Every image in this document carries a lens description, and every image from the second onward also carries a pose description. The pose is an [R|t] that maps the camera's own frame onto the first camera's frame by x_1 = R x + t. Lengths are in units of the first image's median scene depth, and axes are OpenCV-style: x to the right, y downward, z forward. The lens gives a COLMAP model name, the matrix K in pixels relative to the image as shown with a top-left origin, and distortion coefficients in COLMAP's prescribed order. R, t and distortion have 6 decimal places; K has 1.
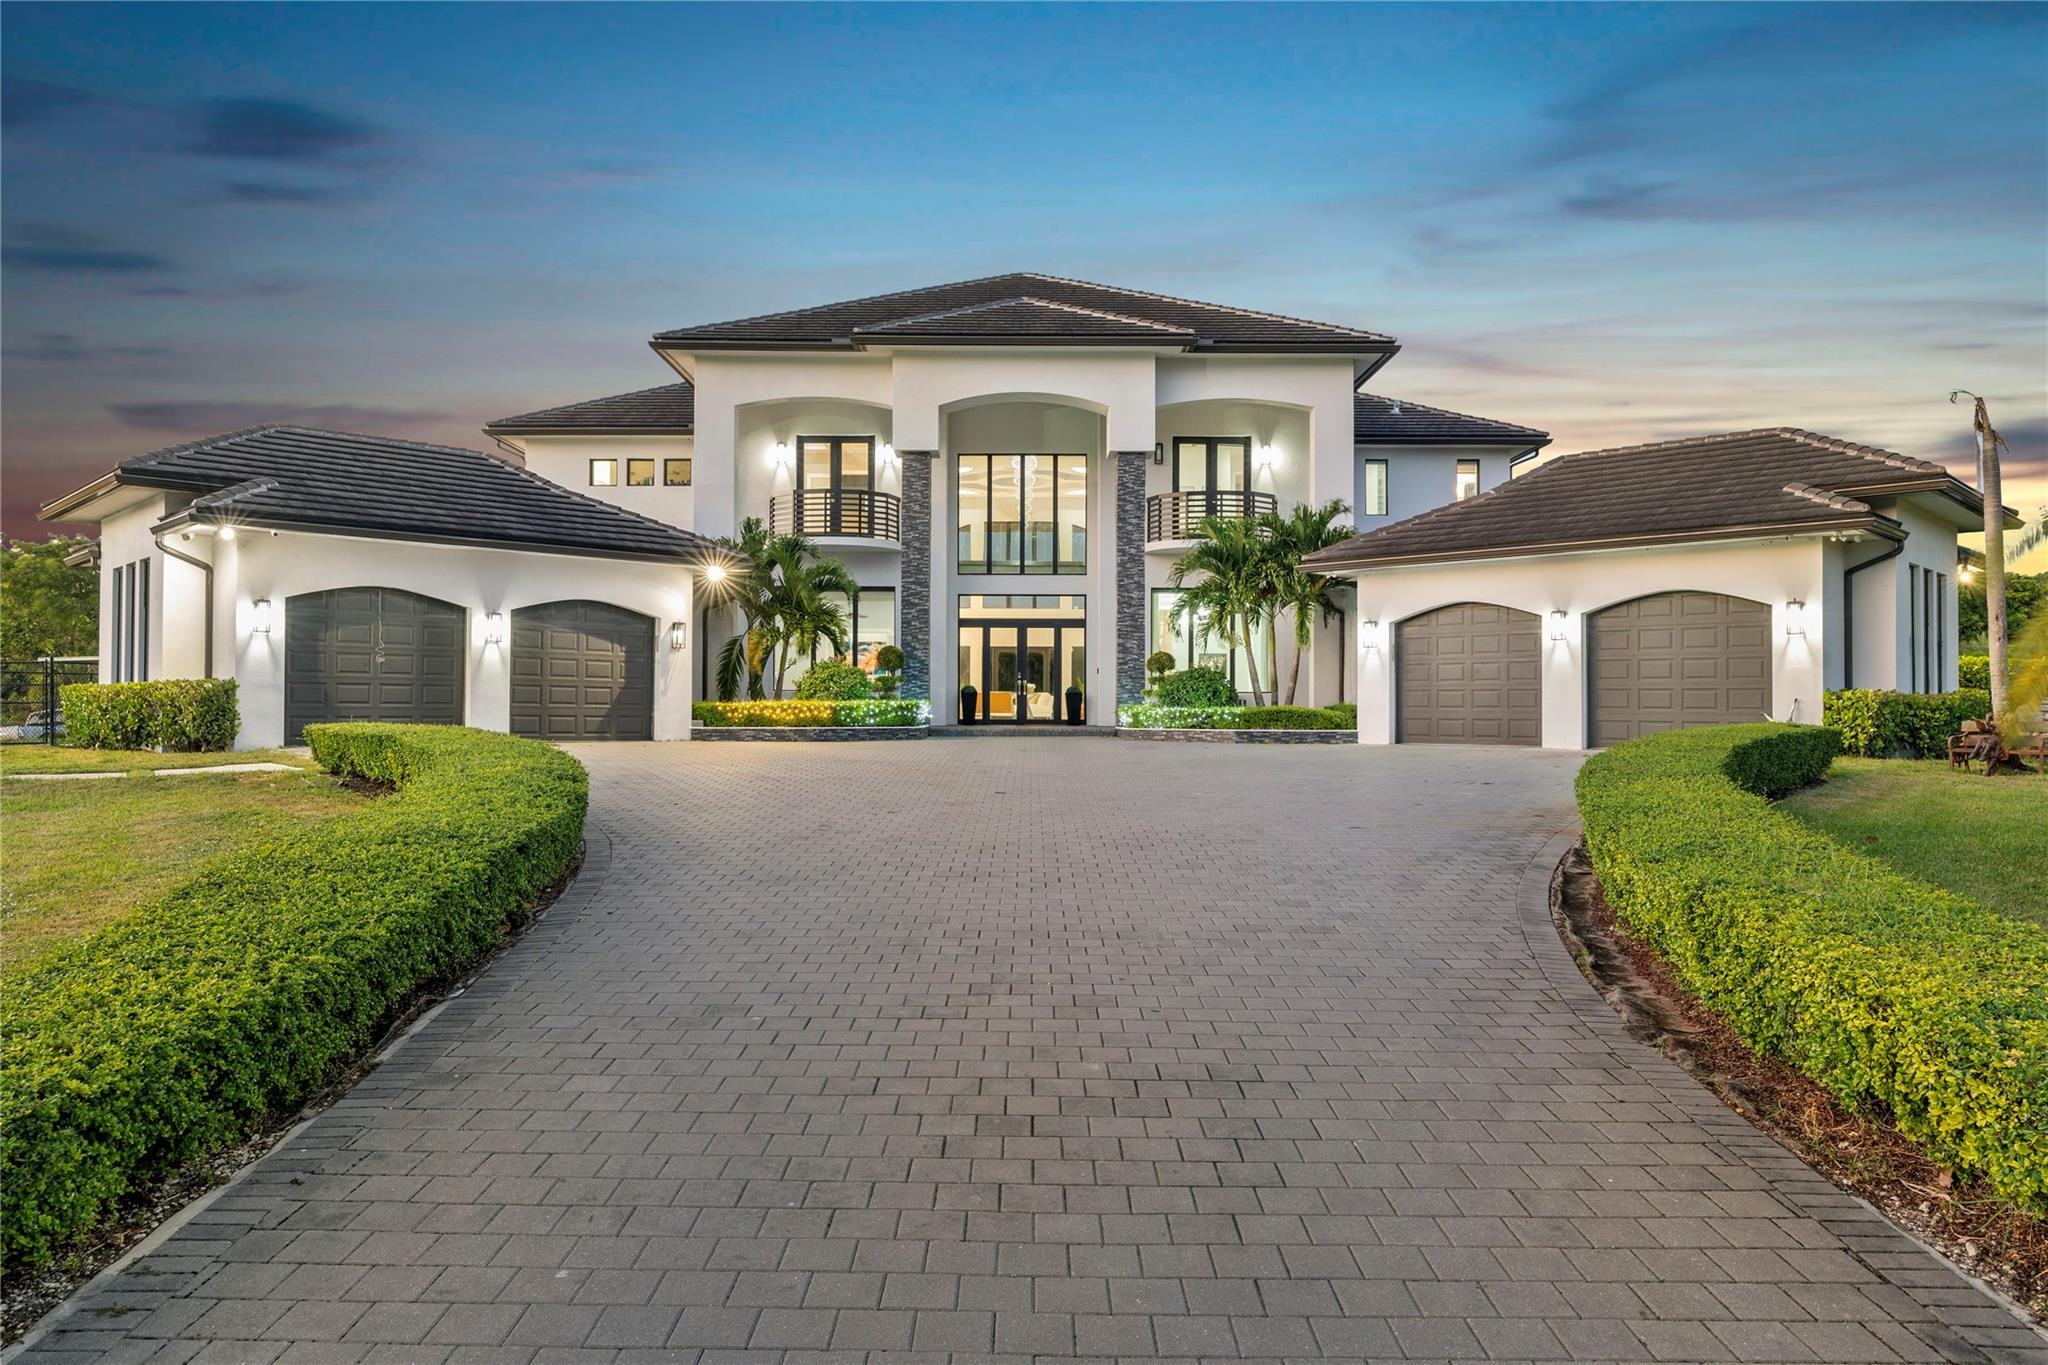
lens RADIAL K [[1470.2, 0, 1013.4], [0, 1470.2, 675.5], [0, 0, 1]] dist [-0.001303, 0.002217]
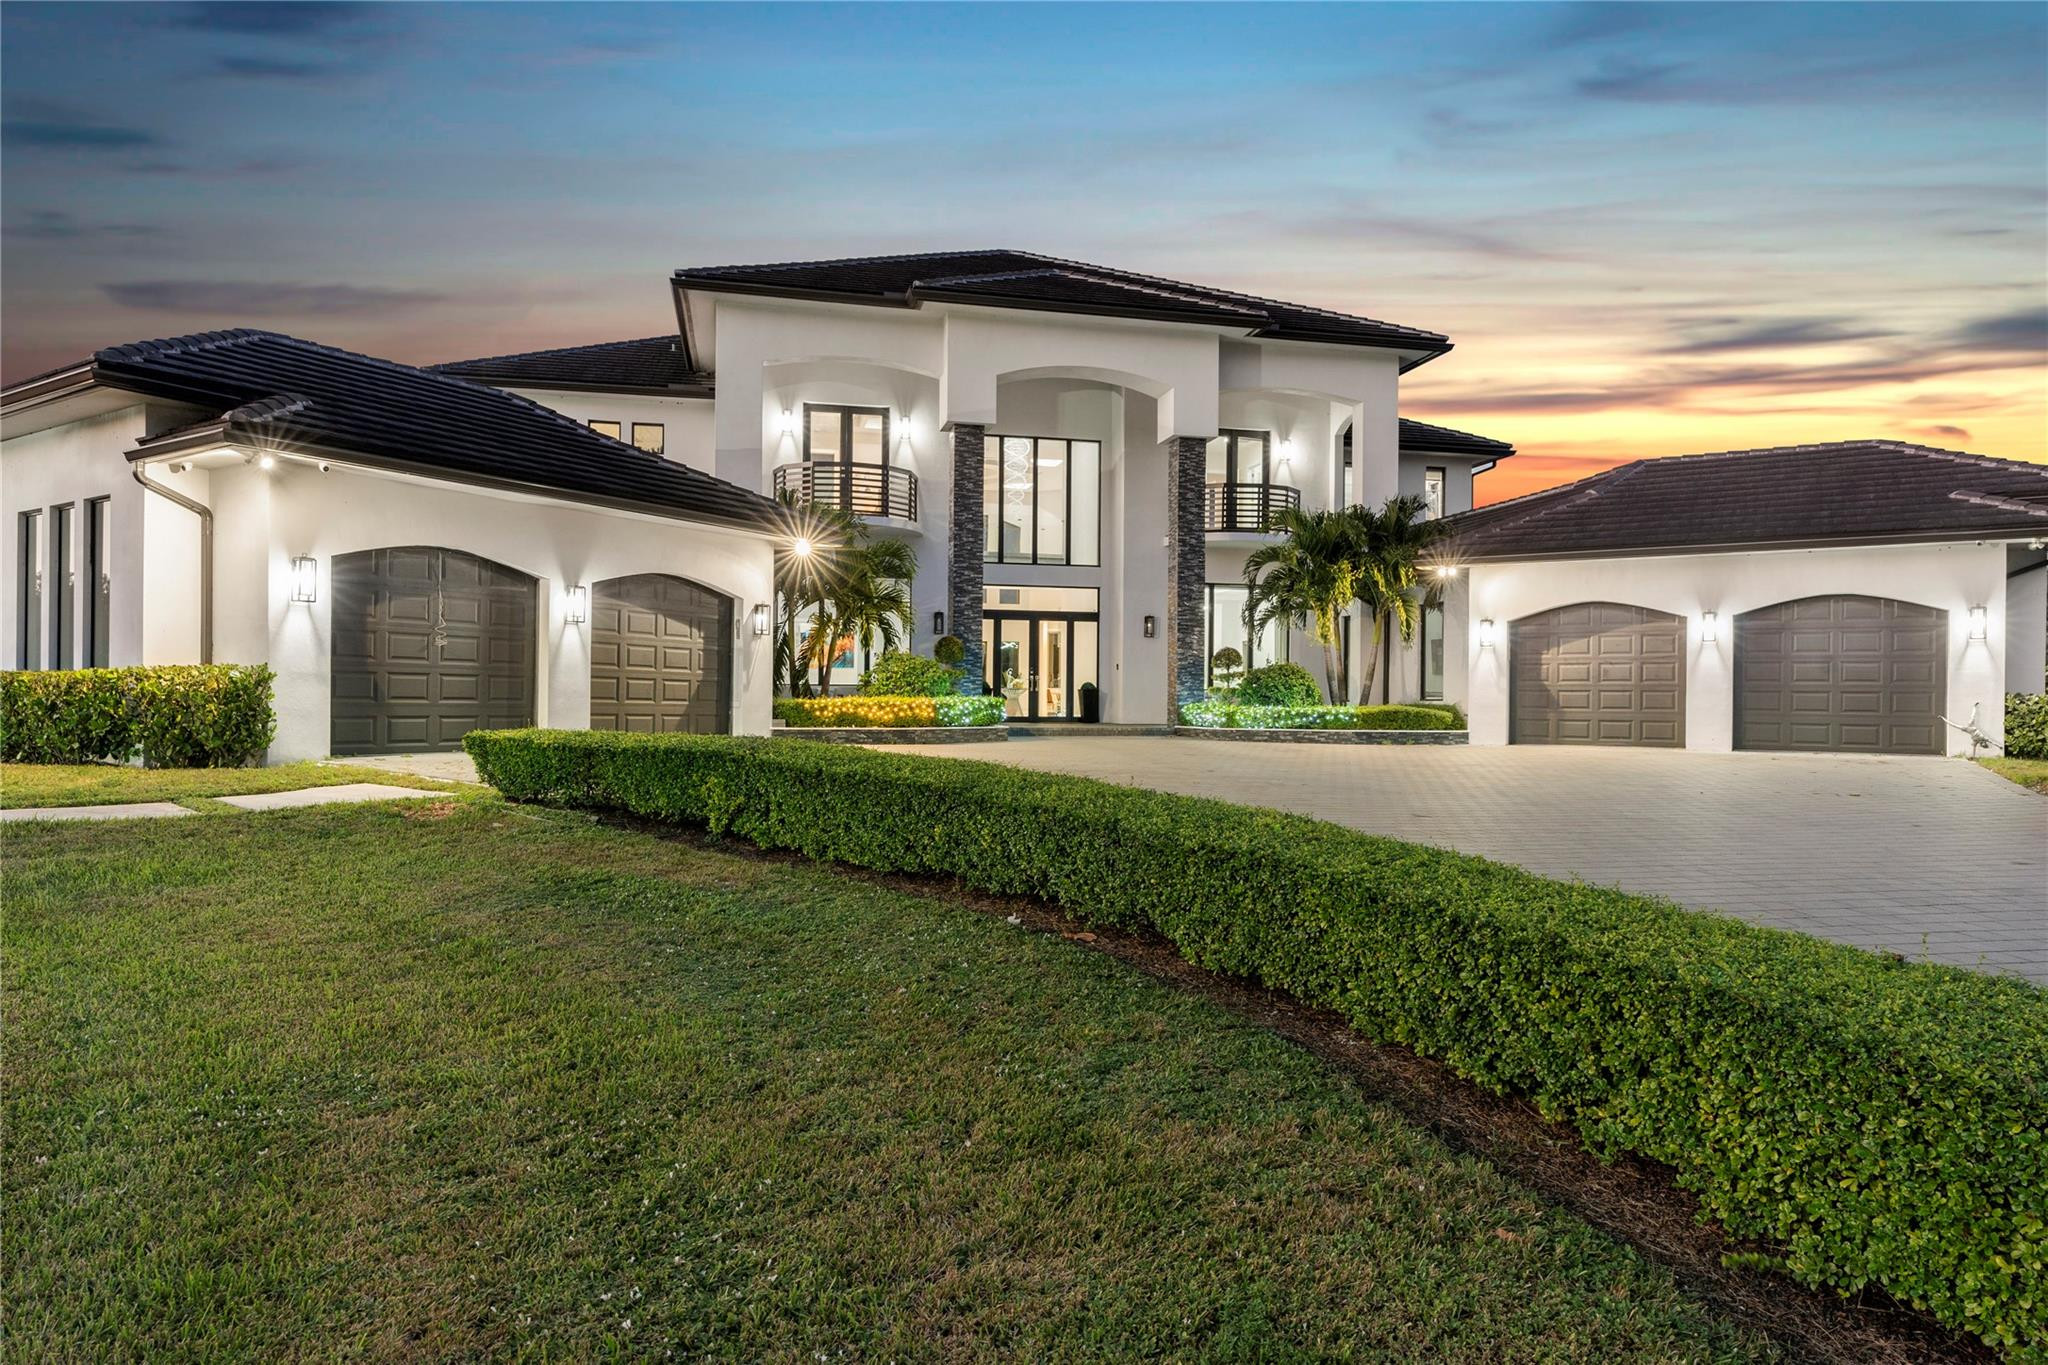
lens RADIAL K [[1318.3, 0, 1045.4], [0, 1318.3, 692.7], [0, 0, 1]] dist [-0.001931, -0.004254]
pose [[0.969643, 0.006169, 0.244445, -0.252105], [-0.010075, 0.999841, 0.014734, 0.001952], [-0.244316, -0.016749, 0.969551, 0.220585]]
